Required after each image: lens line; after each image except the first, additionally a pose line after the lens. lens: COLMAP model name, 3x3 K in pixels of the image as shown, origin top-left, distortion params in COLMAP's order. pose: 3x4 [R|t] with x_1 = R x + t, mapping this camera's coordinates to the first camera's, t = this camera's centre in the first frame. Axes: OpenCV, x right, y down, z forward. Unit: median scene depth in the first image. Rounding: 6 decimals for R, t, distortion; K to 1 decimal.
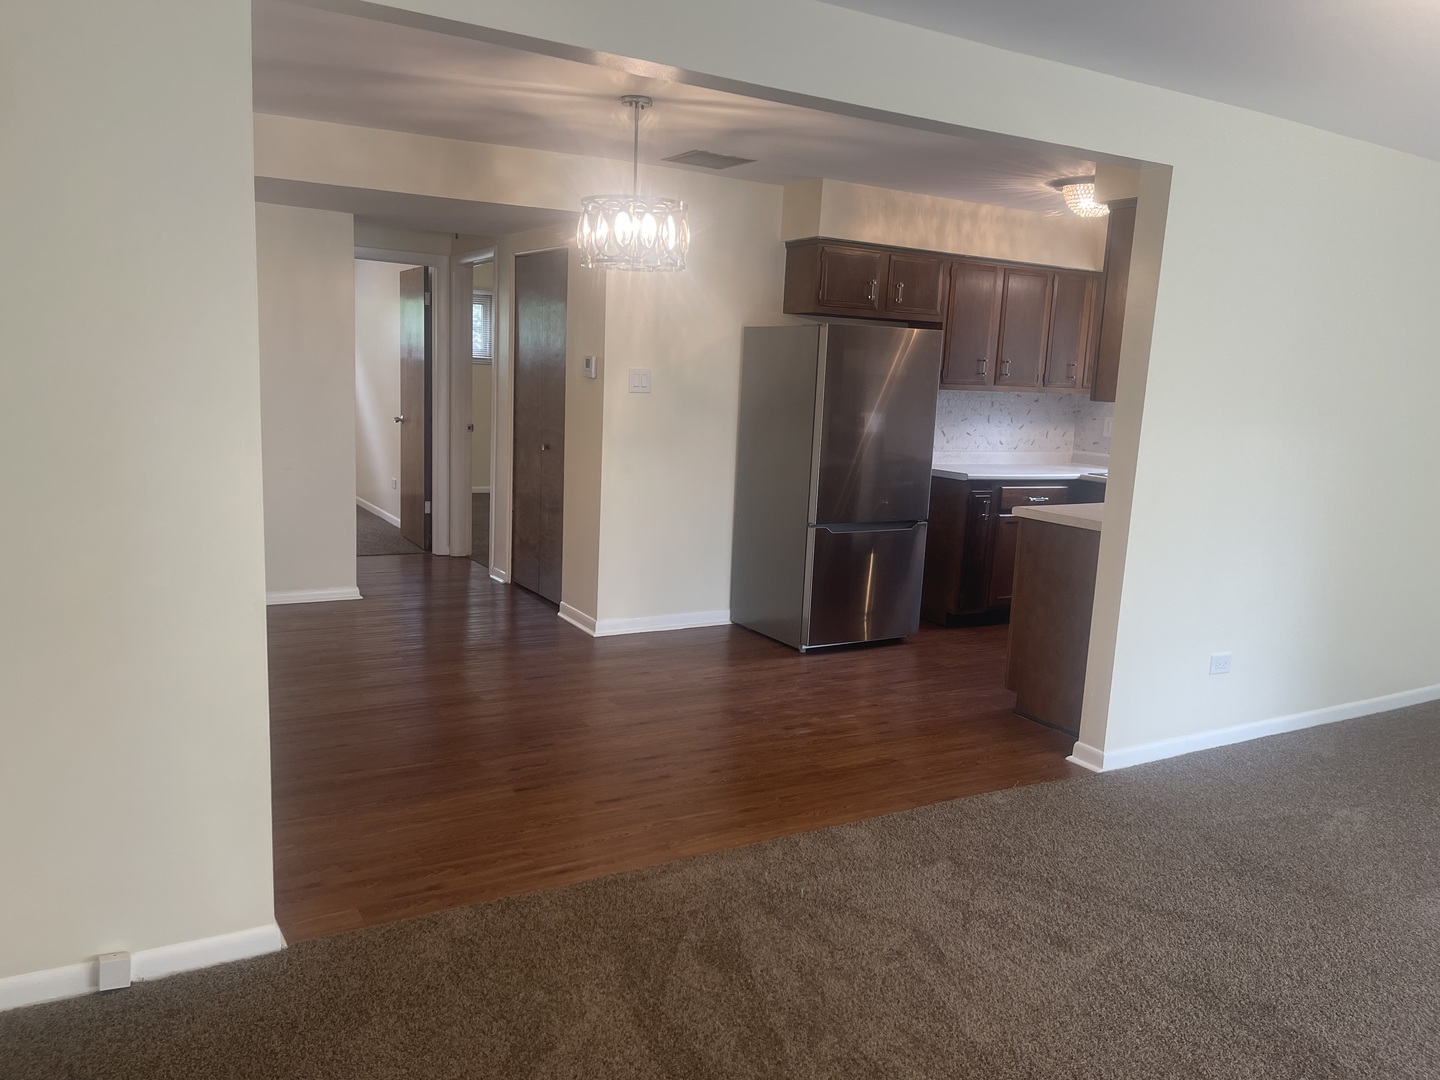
lens RADIAL K [[1101.6, 0, 714.7], [0, 1101.6, 547.8], [0, 0, 1]] dist [0.035469, -0.029546]
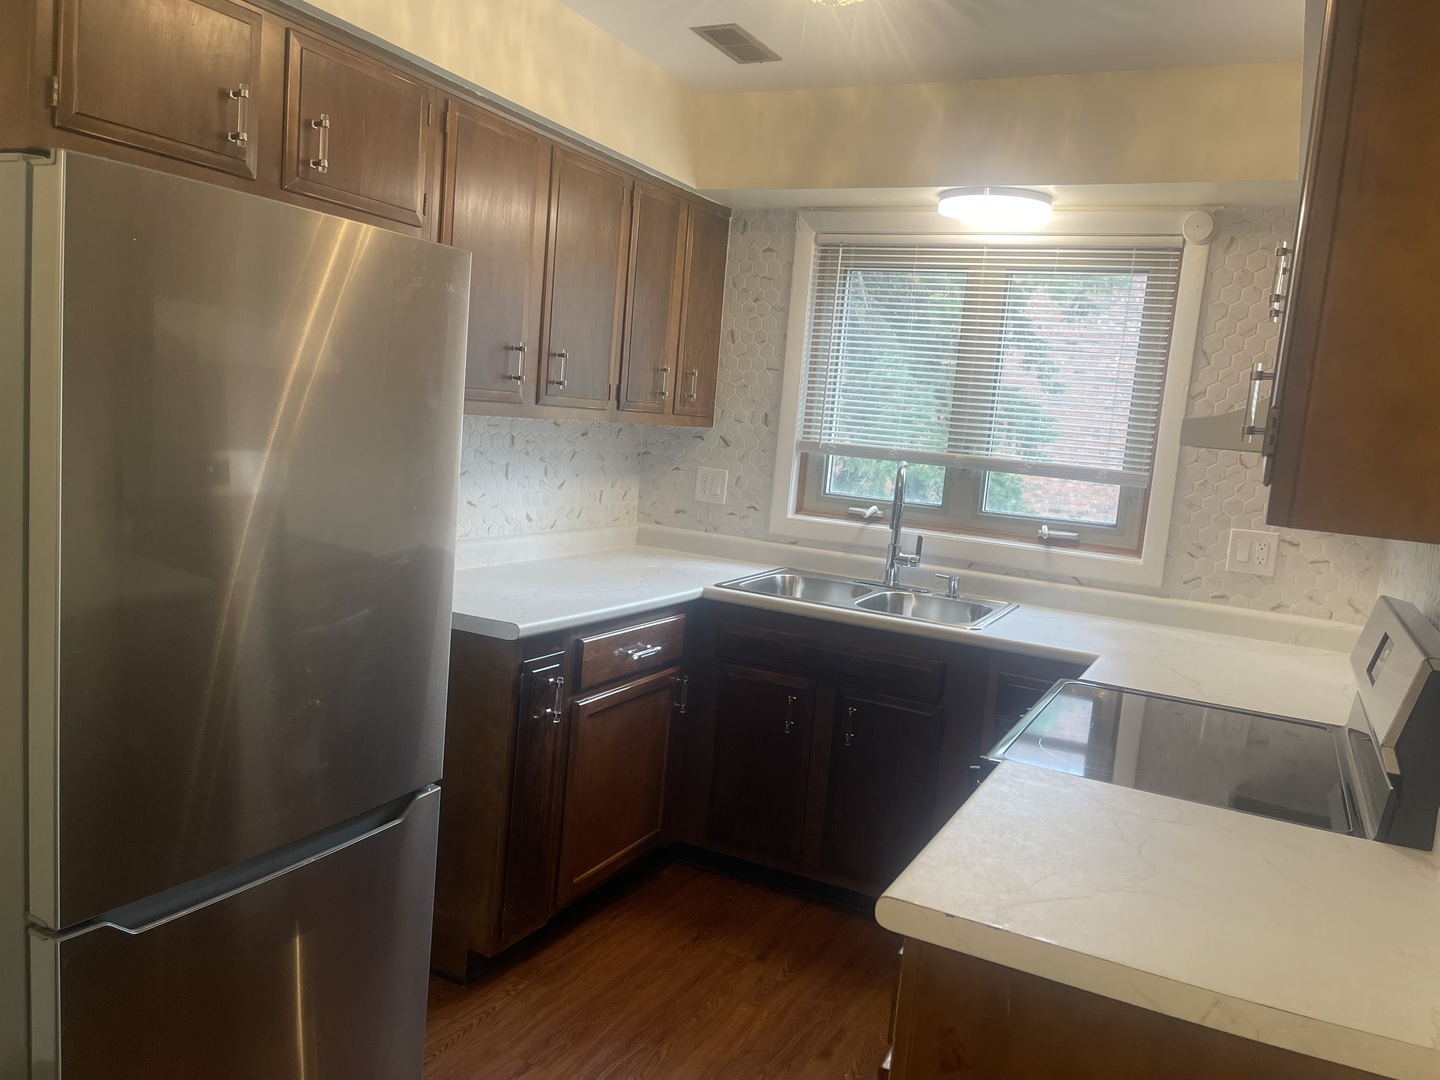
lens RADIAL K [[1101.6, 0, 728.6], [0, 1101.6, 548.9], [0, 0, 1]] dist [0.035469, -0.029546]
pose [[0.843989, -0.043308, 0.534609, 0.074864], [0.045288, 0.998930, 0.009427, -0.090158], [-0.534445, 0.016255, 0.845047, 0.583307]]
